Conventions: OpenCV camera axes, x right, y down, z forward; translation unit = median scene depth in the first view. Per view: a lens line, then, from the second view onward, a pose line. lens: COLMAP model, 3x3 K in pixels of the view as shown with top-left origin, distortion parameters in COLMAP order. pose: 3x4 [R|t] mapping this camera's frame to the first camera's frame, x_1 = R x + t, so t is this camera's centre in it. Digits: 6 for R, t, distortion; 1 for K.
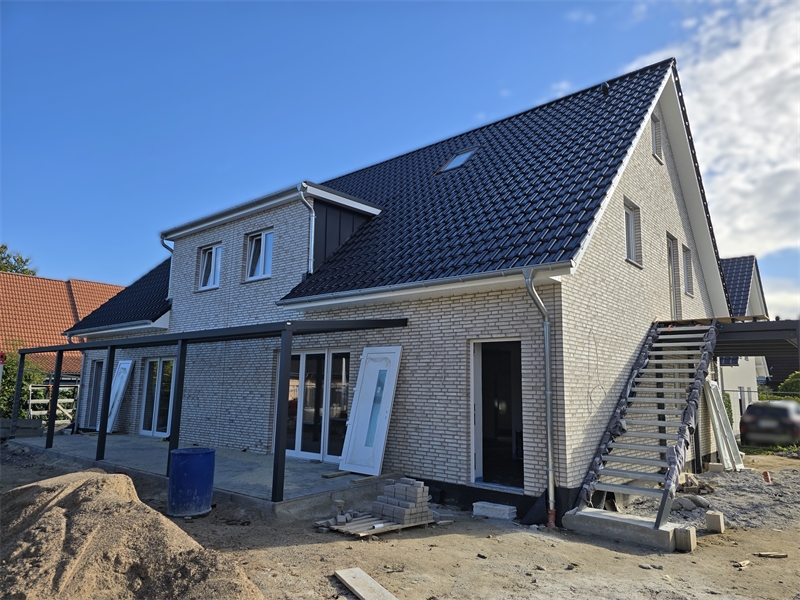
lens RADIAL K [[543.4, 0, 402.9], [0, 543.4, 302.4], [0, 0, 1]] dist [0.075587, -0.071313]
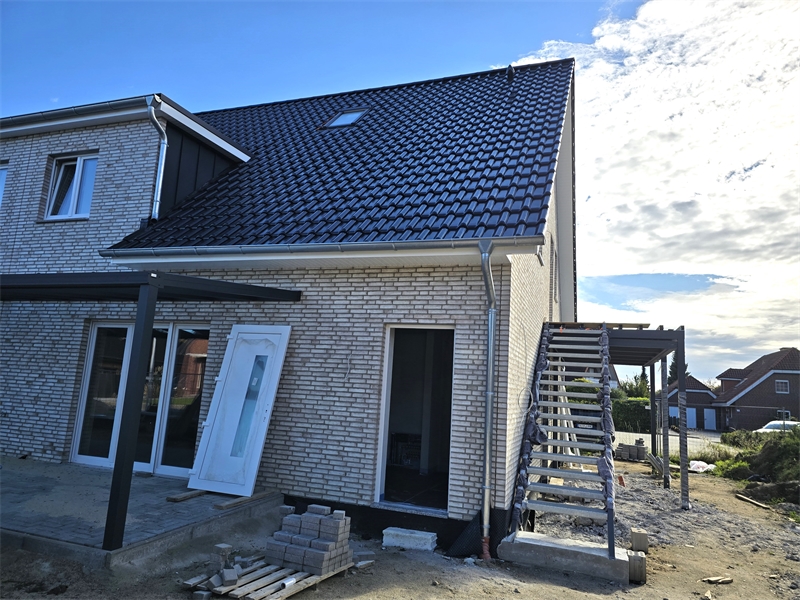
lens RADIAL K [[543.4, 0, 402.9], [0, 543.4, 302.4], [0, 0, 1]] dist [0.075587, -0.071313]
pose [[0.934555, 0.095317, 0.342814, -0.128325], [-0.099205, 0.995048, -0.006221, 0.038085], [-0.341709, -0.028195, 0.939383, 0.229397]]
